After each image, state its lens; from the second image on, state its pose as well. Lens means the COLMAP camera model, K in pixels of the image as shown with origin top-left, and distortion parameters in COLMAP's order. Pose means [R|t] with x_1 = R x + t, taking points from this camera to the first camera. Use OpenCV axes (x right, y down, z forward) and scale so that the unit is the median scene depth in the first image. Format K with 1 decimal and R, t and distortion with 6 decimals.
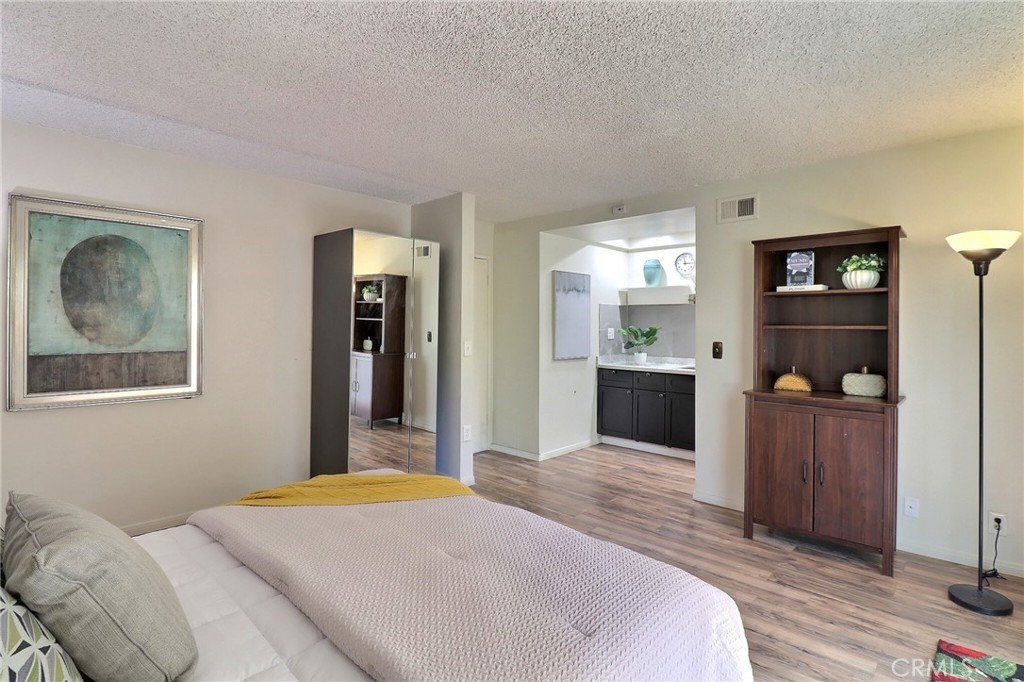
lens RADIAL K [[515.7, 0, 543.3], [0, 515.7, 326.6], [0, 0, 1]] dist [0.001997, -0.013141]
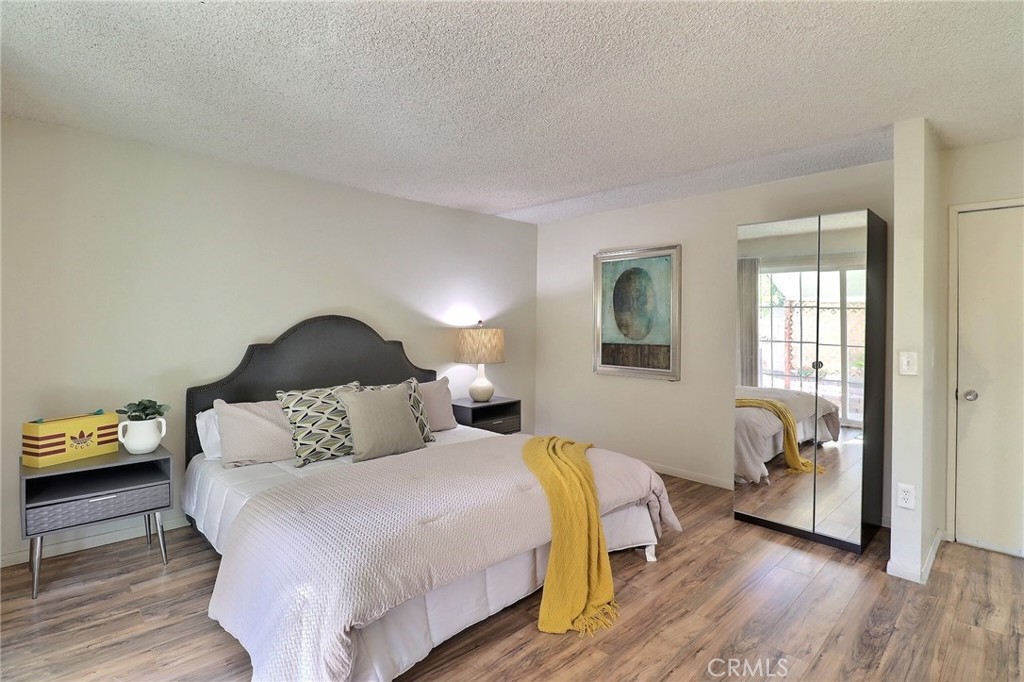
lens RADIAL K [[497.7, 0, 542.3], [0, 497.7, 327.0], [0, 0, 1]] dist [0.003680, -0.012744]
pose [[-0.052489, 0.002197, -0.998619, 0.646756], [-0.006109, 0.999978, 0.002521, -0.001836], [0.998603, 0.006233, -0.052475, 0.767804]]
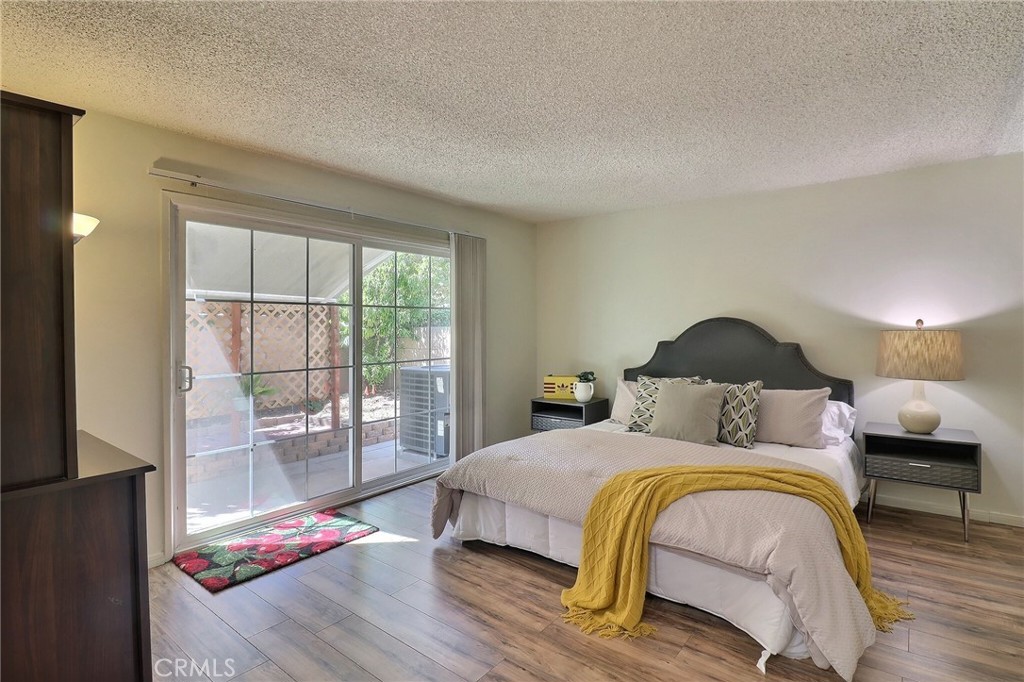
lens RADIAL K [[515.7, 0, 543.3], [0, 515.7, 326.6], [0, 0, 1]] dist [0.001997, -0.013141]
pose [[-0.997717, -0.002731, -0.067474, 0.070559], [-0.002784, 0.999996, 0.000697, 0.000770], [0.067472, 0.000883, -0.997721, 1.503219]]
